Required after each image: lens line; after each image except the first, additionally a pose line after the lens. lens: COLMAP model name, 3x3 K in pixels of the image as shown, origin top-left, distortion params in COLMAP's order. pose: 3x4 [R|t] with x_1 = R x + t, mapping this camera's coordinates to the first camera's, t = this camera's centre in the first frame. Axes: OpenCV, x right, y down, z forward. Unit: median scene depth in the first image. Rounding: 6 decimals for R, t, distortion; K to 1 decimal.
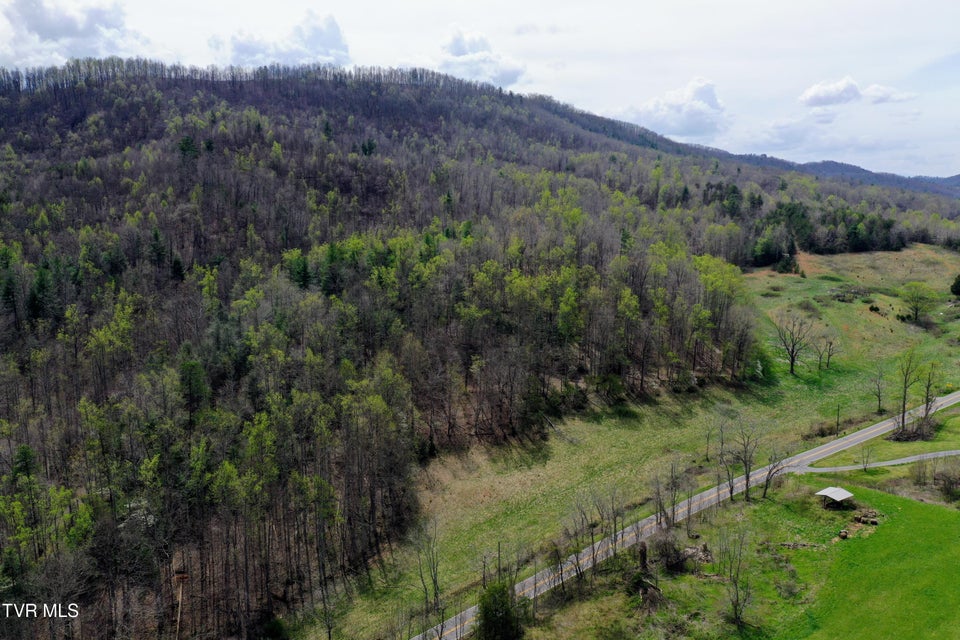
lens RADIAL K [[756.0, 0, 479.1], [0, 756.0, 316.0], [0, 0, 1]] dist [-0.003970, 0.003993]
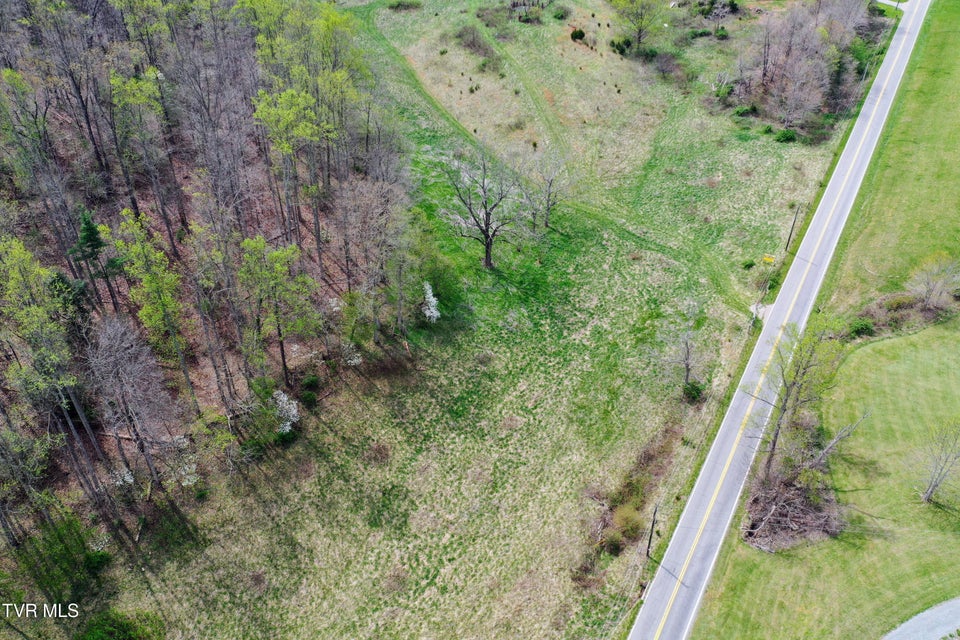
lens RADIAL K [[756.0, 0, 475.6], [0, 756.0, 317.2], [0, 0, 1]] dist [-0.003970, 0.003993]
pose [[0.883517, -0.280949, 0.374788, 0.155494], [0.078458, 0.877607, 0.472918, -0.089324], [-0.461782, -0.388426, 0.797423, 0.435309]]
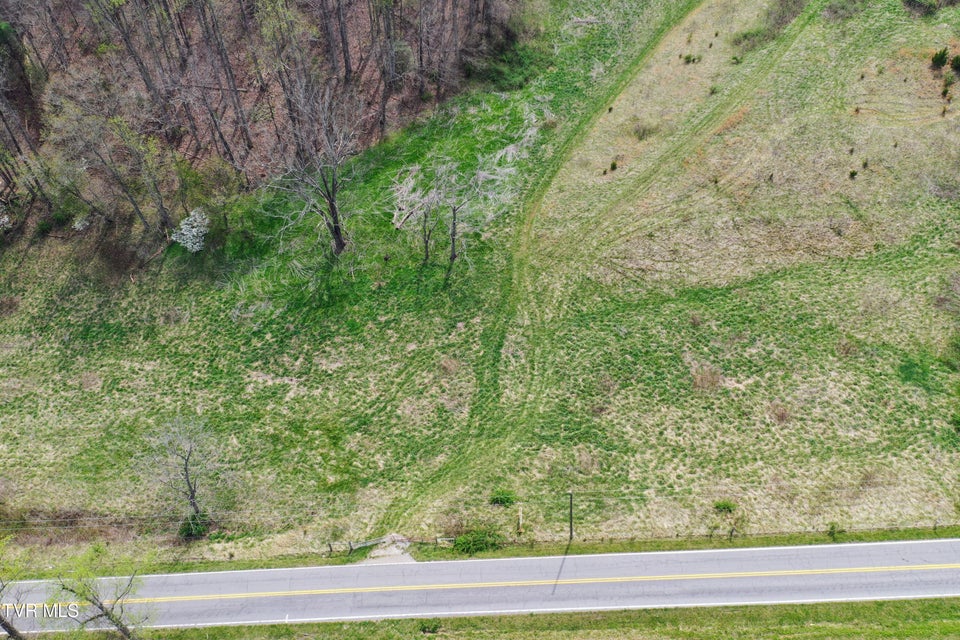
lens RADIAL K [[756.0, 0, 481.7], [0, 756.0, 328.2], [0, 0, 1]] dist [-0.003970, 0.003993]
pose [[0.853089, 0.384894, -0.352272, 0.448750], [-0.075056, 0.758658, 0.647151, -0.105639], [0.516338, -0.525637, 0.676092, 0.543229]]
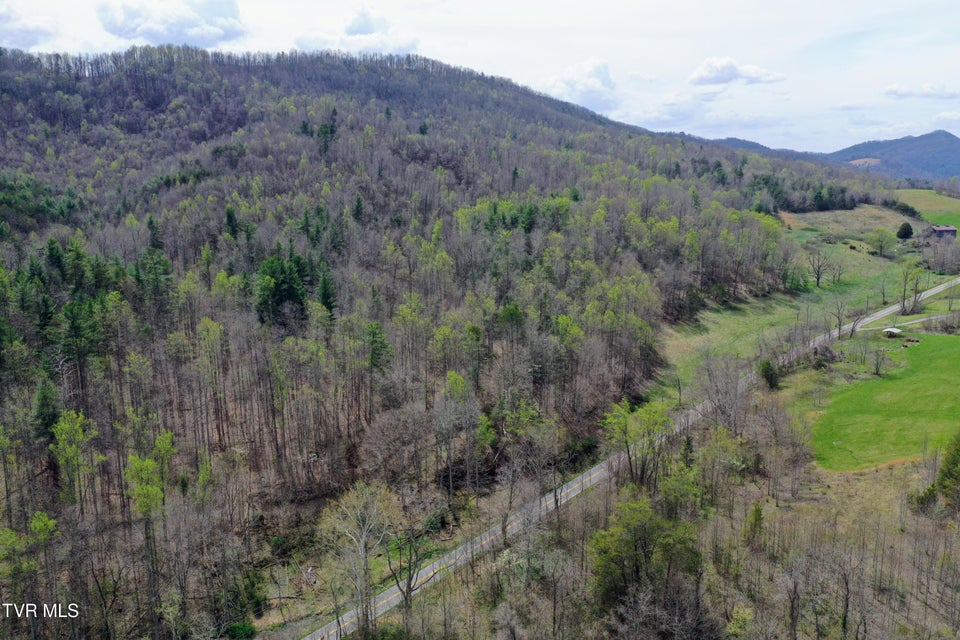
lens RADIAL K [[756.0, 0, 478.3], [0, 756.0, 319.1], [0, 0, 1]] dist [-0.003970, 0.003993]
pose [[0.991689, -0.027978, 0.125580, -0.317055], [0.023667, 0.999083, 0.035690, 0.051122], [-0.126463, -0.032422, 0.991441, -0.286620]]
